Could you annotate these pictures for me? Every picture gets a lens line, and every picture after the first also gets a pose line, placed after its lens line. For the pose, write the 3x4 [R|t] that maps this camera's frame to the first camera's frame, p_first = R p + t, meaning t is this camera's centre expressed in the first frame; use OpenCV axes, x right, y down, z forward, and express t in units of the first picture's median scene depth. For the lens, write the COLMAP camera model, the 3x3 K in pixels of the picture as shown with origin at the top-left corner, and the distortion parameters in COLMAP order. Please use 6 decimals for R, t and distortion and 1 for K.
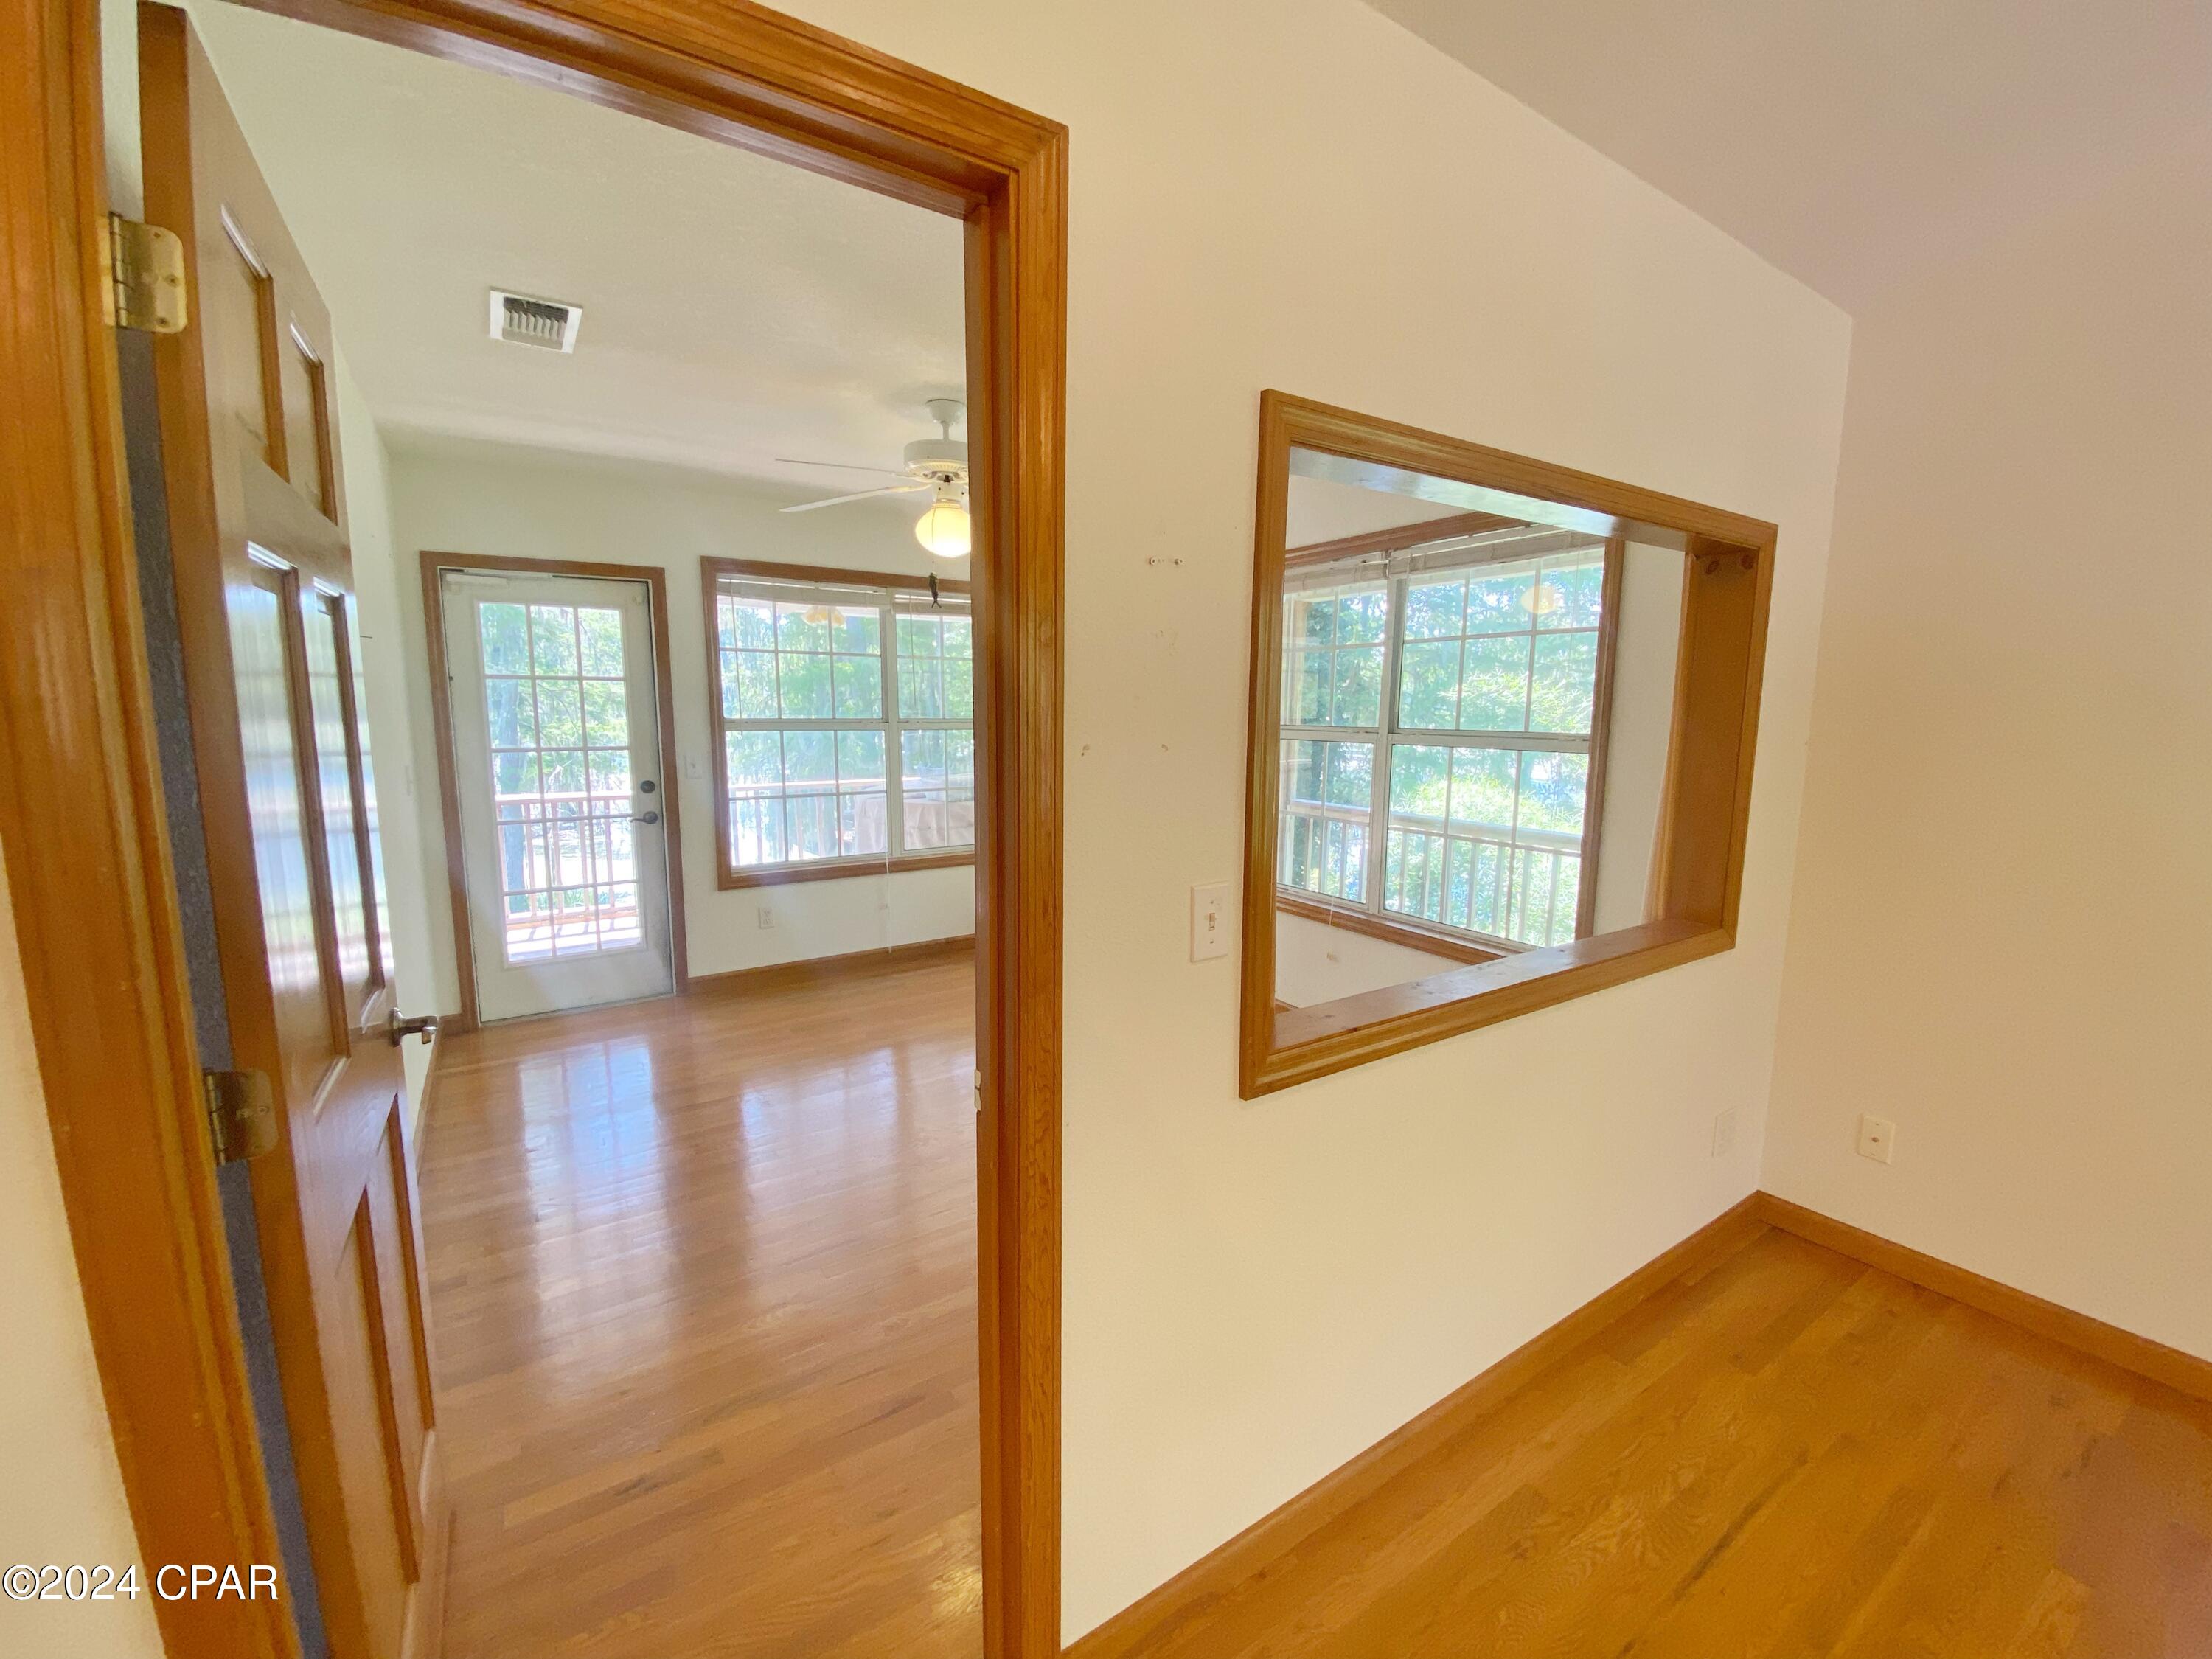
lens RADIAL K [[900.5, 0, 1102.5], [0, 900.5, 823.4], [0, 0, 1]] dist [0.072132, -0.042269]
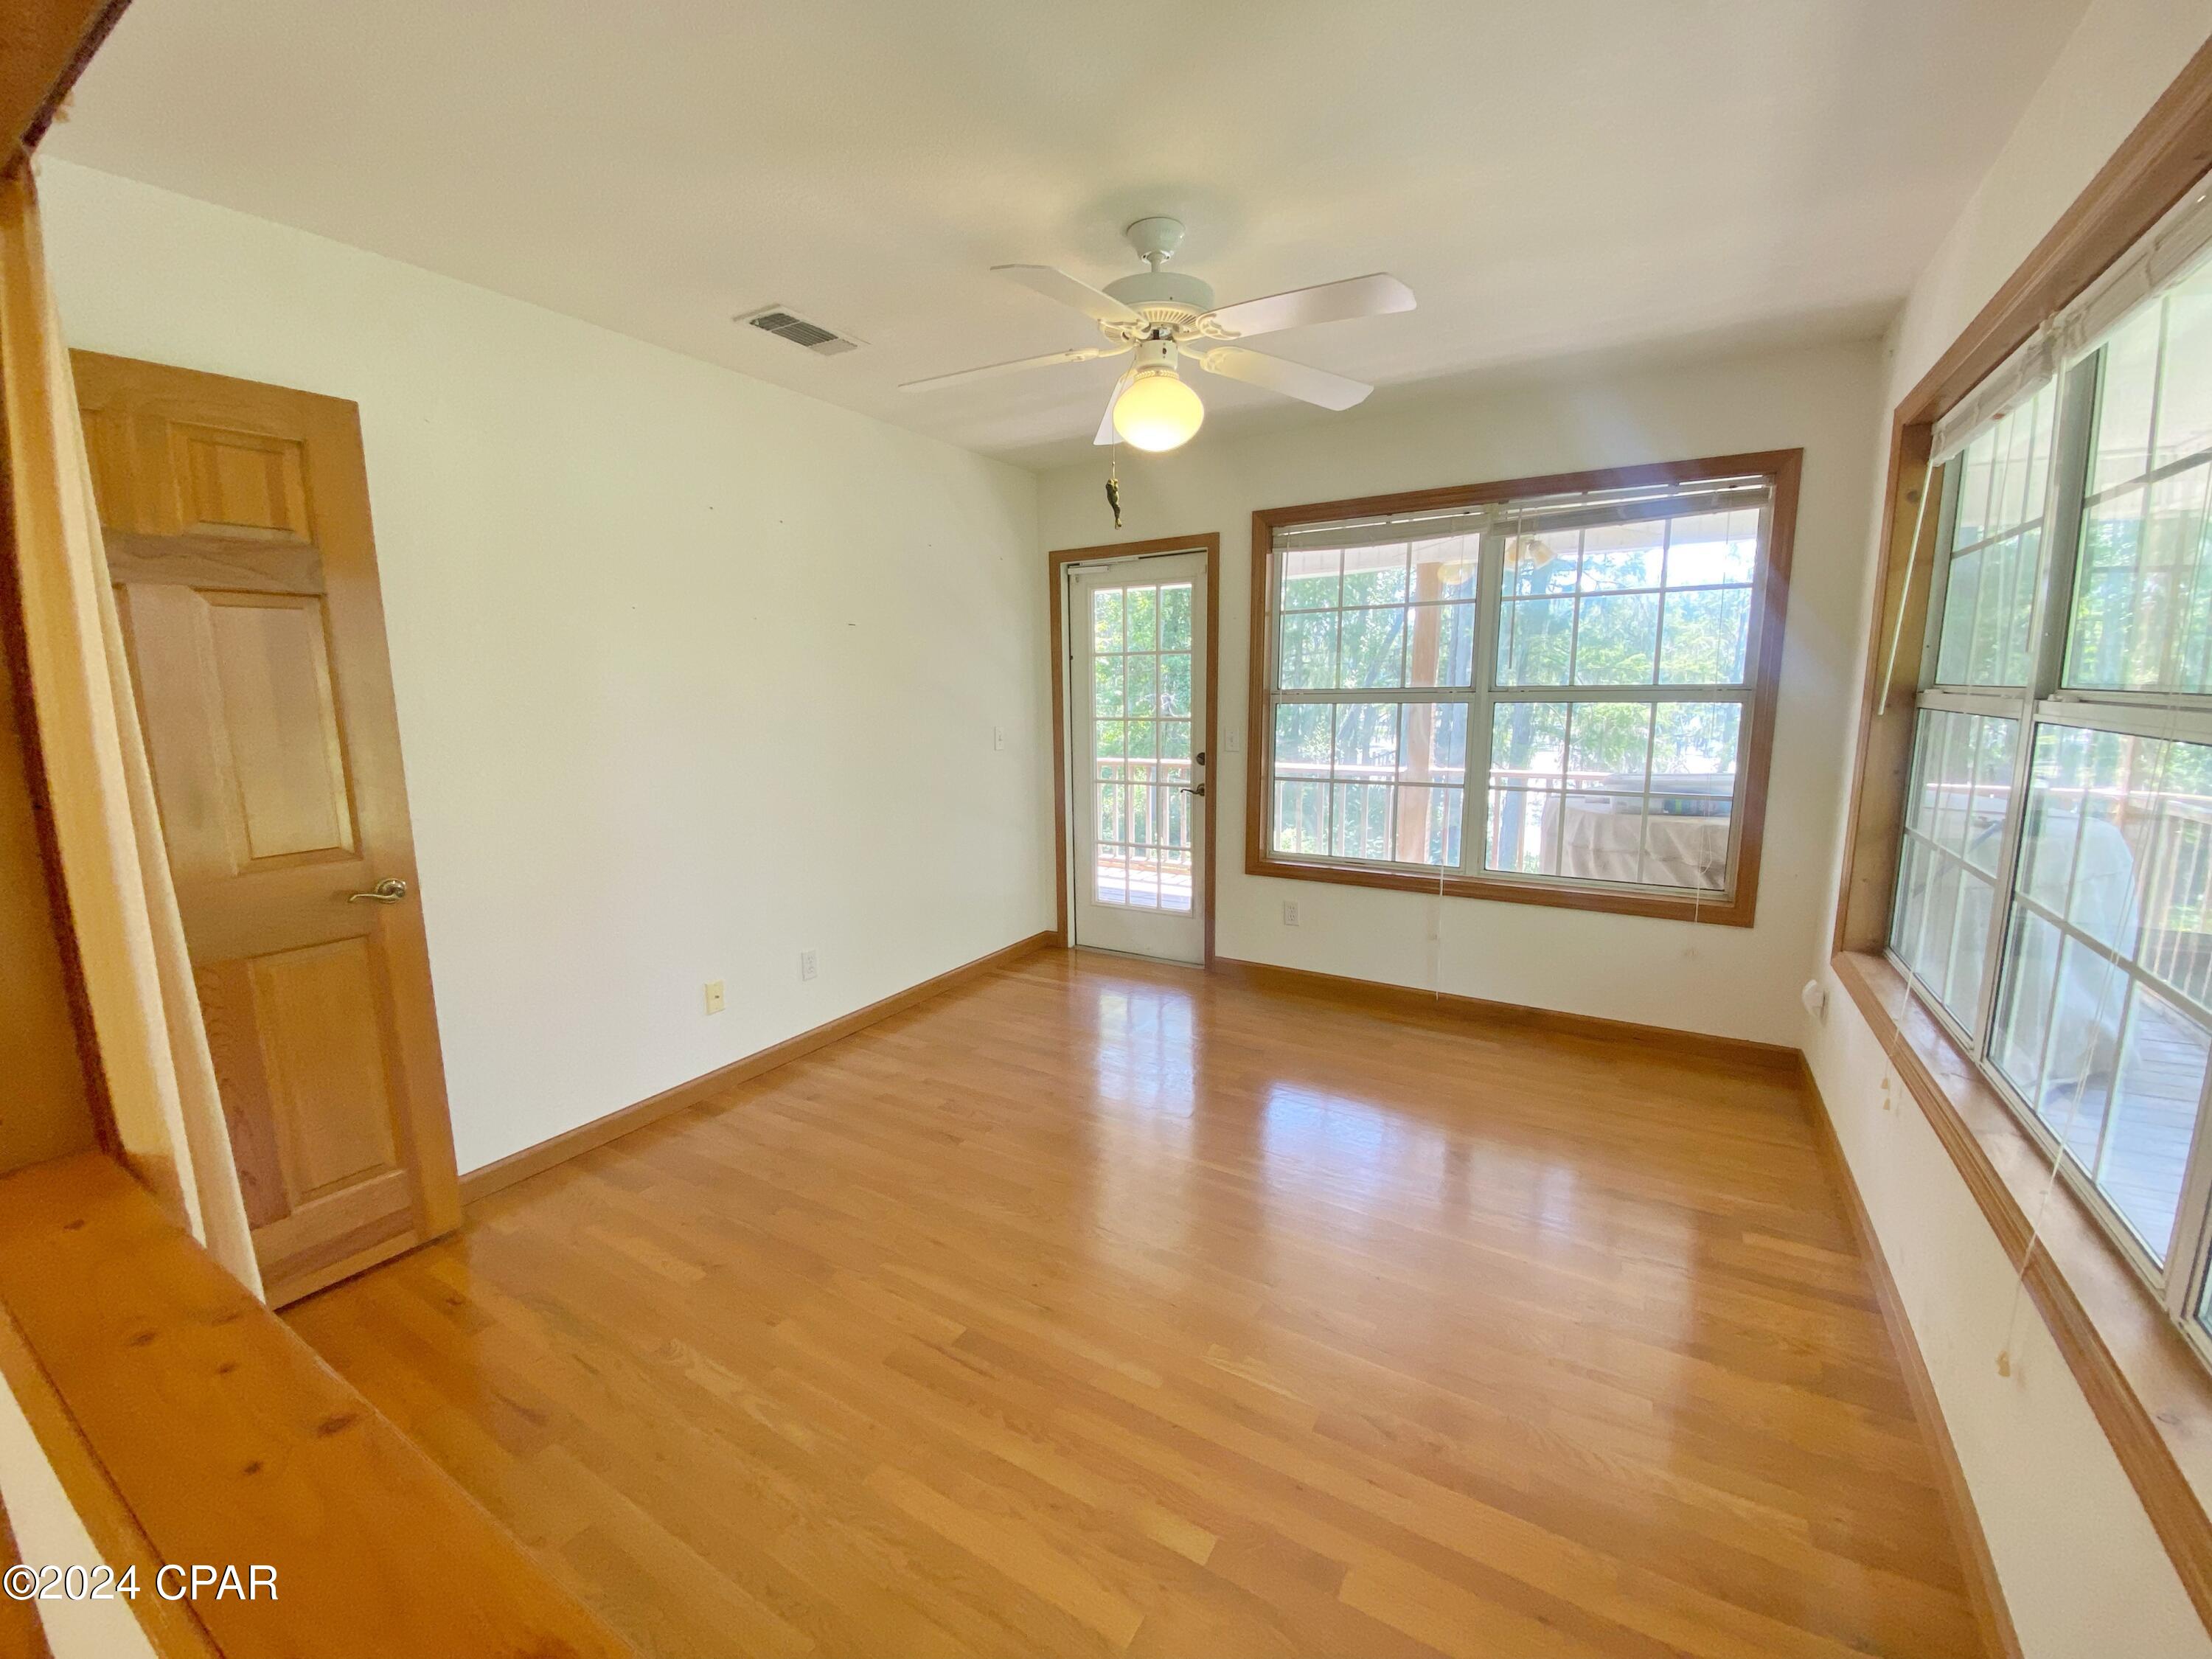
lens RADIAL K [[900.5, 0, 1102.5], [0, 900.5, 823.4], [0, 0, 1]] dist [0.072132, -0.042269]
pose [[0.433733, 0.125971, -0.892192, 0.338212], [-0.108103, 0.990302, 0.087270, -0.042674], [0.894533, 0.058597, 0.443145, 0.457462]]
